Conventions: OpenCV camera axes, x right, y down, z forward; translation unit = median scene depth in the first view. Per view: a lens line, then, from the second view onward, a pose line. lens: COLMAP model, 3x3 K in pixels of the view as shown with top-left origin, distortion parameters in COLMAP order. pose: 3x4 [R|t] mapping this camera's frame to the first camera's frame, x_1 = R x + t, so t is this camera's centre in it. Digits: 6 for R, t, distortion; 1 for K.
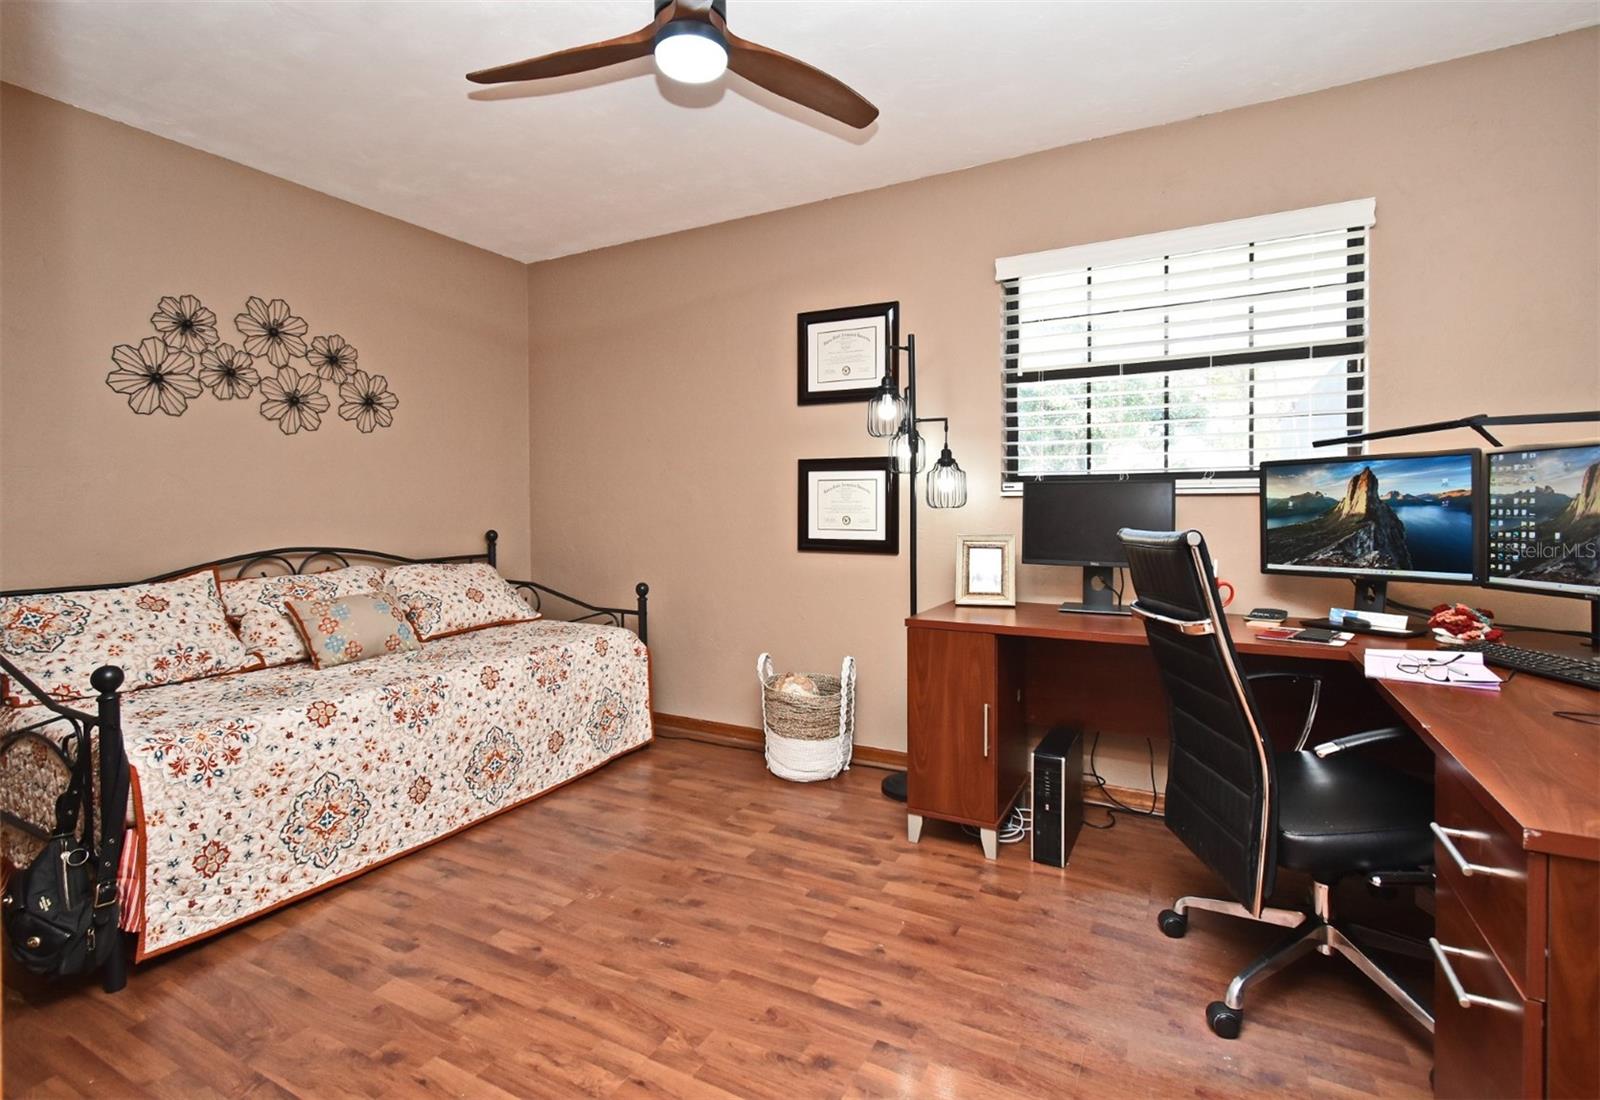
lens RADIAL K [[747.0, 0, 793.1], [0, 747.0, 515.8], [0, 0, 1]] dist [0.006985, -0.000702]
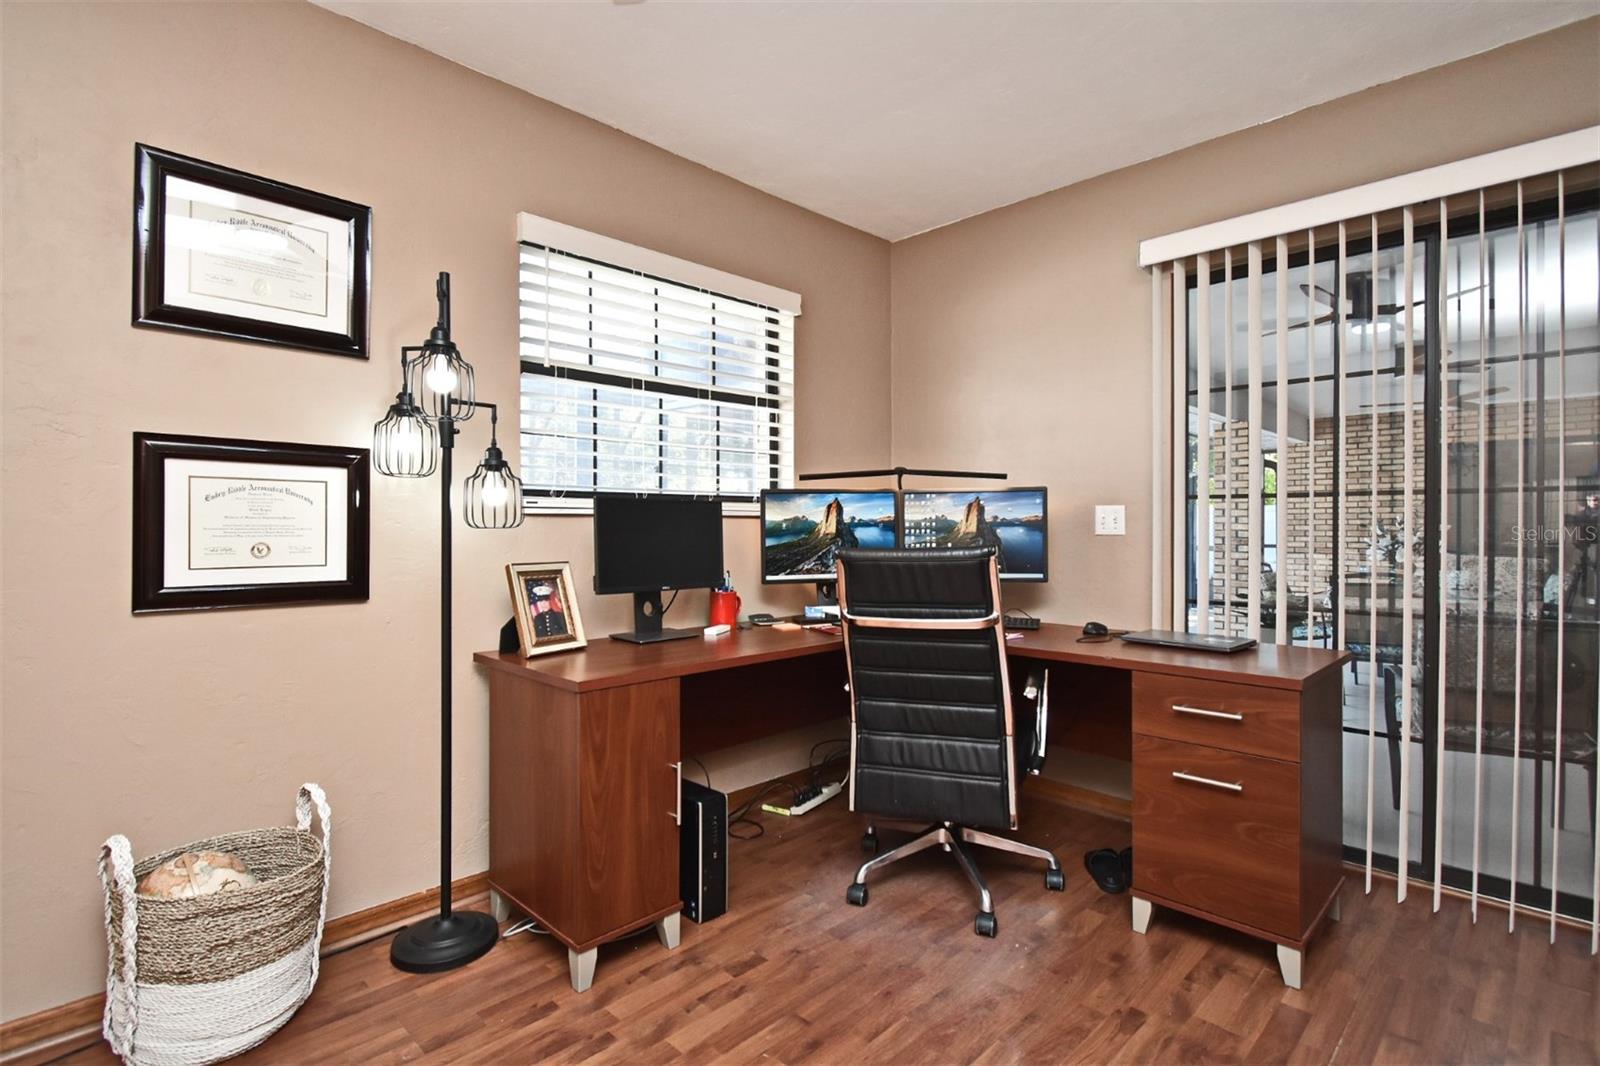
lens RADIAL K [[776.6, 0, 787.3], [0, 776.6, 529.3], [0, 0, 1]] dist [0.006874, -0.004599]
pose [[0.286423, -0.001083, 0.958103, -0.400765], [0.010410, 0.999944, -0.001982, -0.004899], [-0.958047, 0.010541, 0.286419, 0.469099]]
